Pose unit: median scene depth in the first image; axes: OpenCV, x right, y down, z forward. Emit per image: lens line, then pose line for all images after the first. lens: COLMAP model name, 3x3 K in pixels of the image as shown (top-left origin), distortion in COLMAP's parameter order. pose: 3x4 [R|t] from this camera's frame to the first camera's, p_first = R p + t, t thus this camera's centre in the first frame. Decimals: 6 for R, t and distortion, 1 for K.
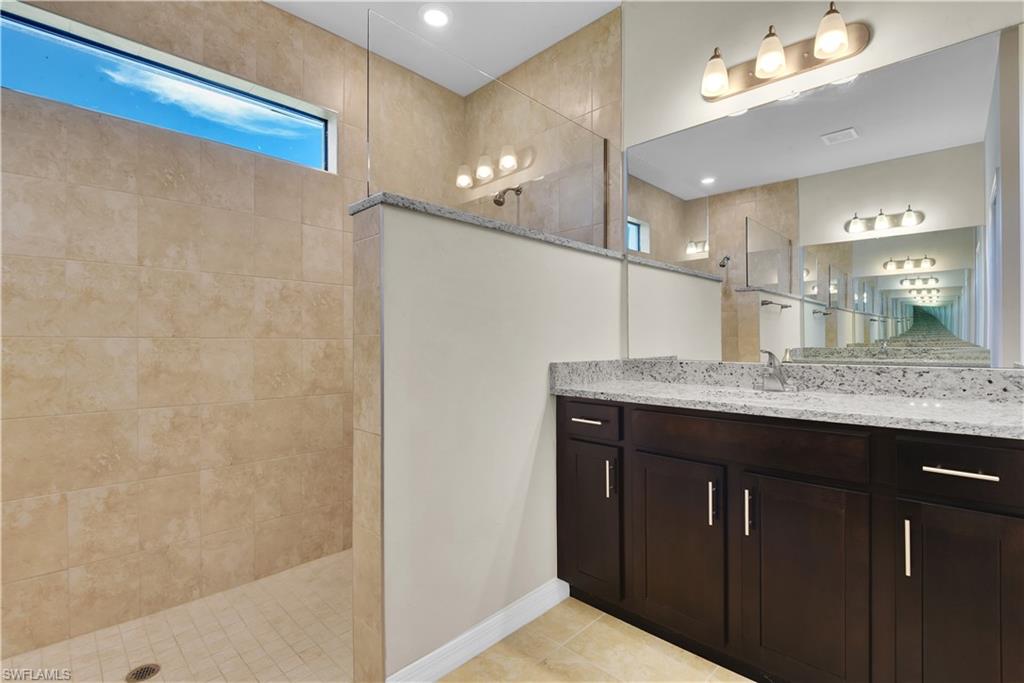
lens RADIAL K [[468.7, 0, 514.7], [0, 468.7, 341.0], [0, 0, 1]] dist [0.000646, -0.010907]
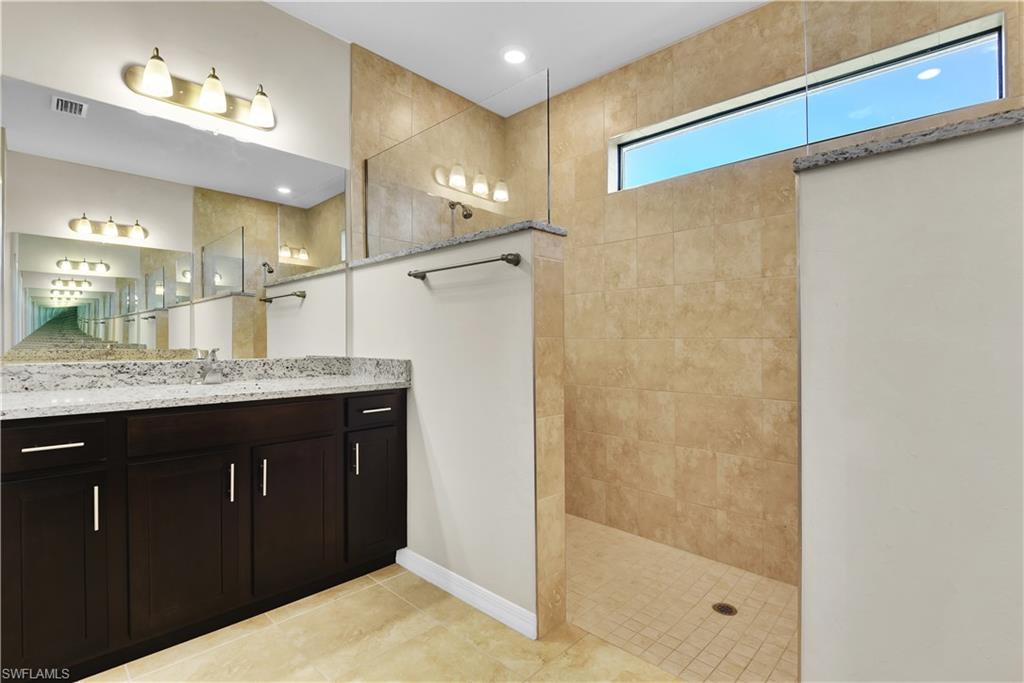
lens RADIAL K [[468.7, 0, 514.6], [0, 468.7, 340.9], [0, 0, 1]] dist [0.000646, -0.010907]
pose [[0.016995, -0.002169, -0.999853, 0.391331], [0.002370, 0.999995, -0.002129, 0.000120], [0.999853, -0.002333, 0.017000, 0.371501]]
